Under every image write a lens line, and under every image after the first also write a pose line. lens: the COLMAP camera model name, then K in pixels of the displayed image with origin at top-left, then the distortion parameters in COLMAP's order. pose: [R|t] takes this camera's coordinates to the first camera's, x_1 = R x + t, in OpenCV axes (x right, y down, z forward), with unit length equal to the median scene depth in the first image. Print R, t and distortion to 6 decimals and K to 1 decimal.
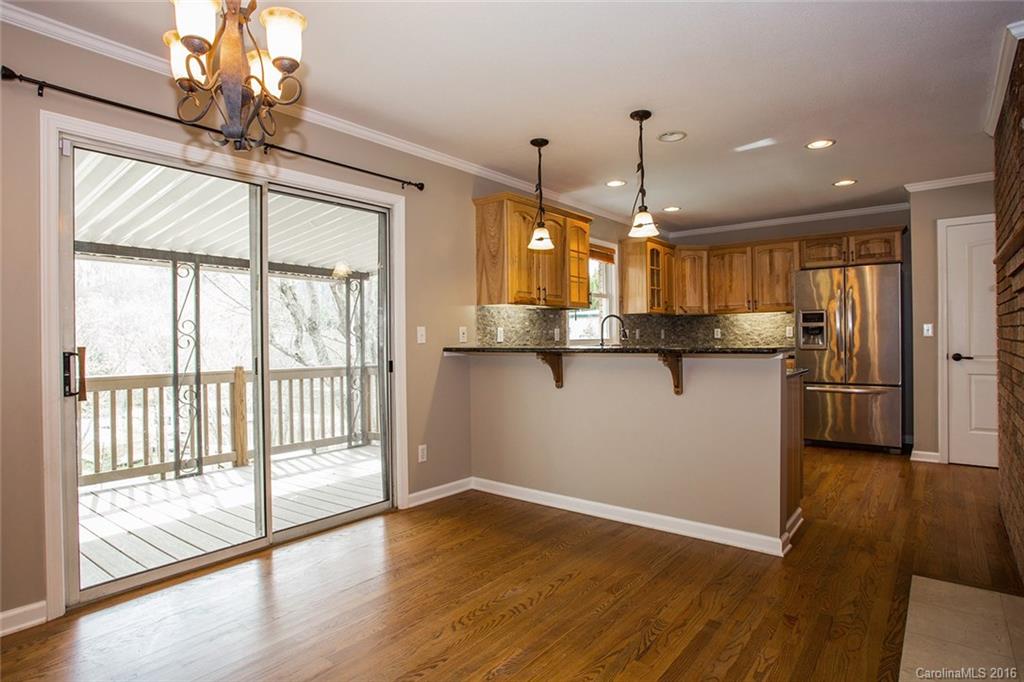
lens RADIAL K [[557.5, 0, 518.7], [0, 557.5, 336.7], [0, 0, 1]] dist [-0.027795, 0.002098]
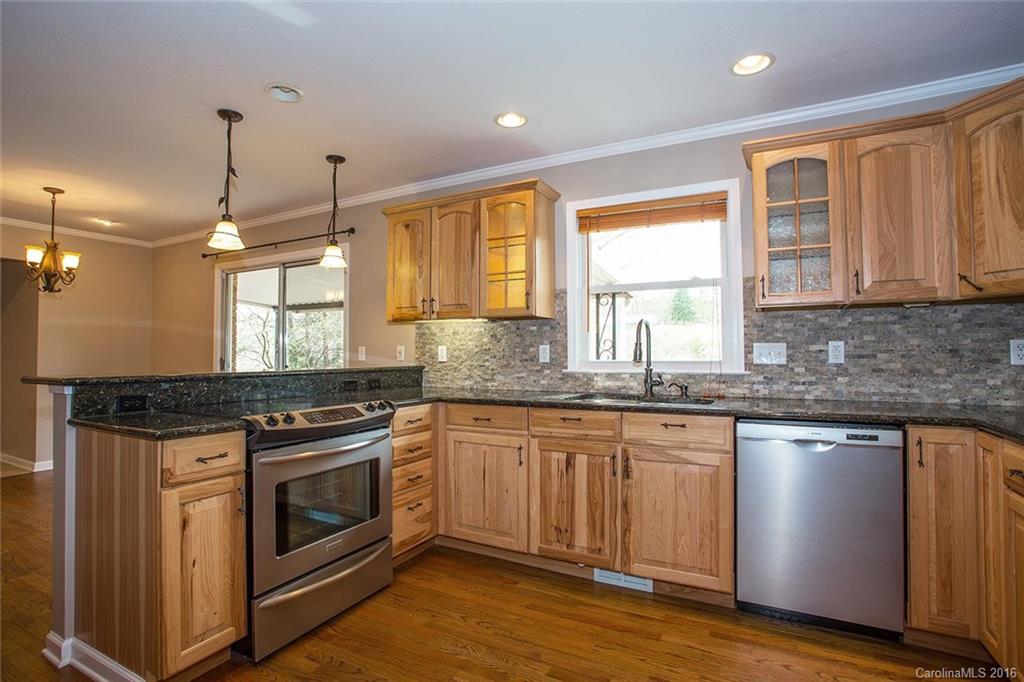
lens RADIAL K [[507.8, 0, 512.2], [0, 507.8, 336.1], [0, 0, 1]] dist [-0.062783, 0.024173]
pose [[0.168058, -0.020980, -0.985554, 0.648494], [0.002710, 0.999780, -0.020821, -0.011773], [0.985773, 0.000828, 0.168078, 0.786620]]
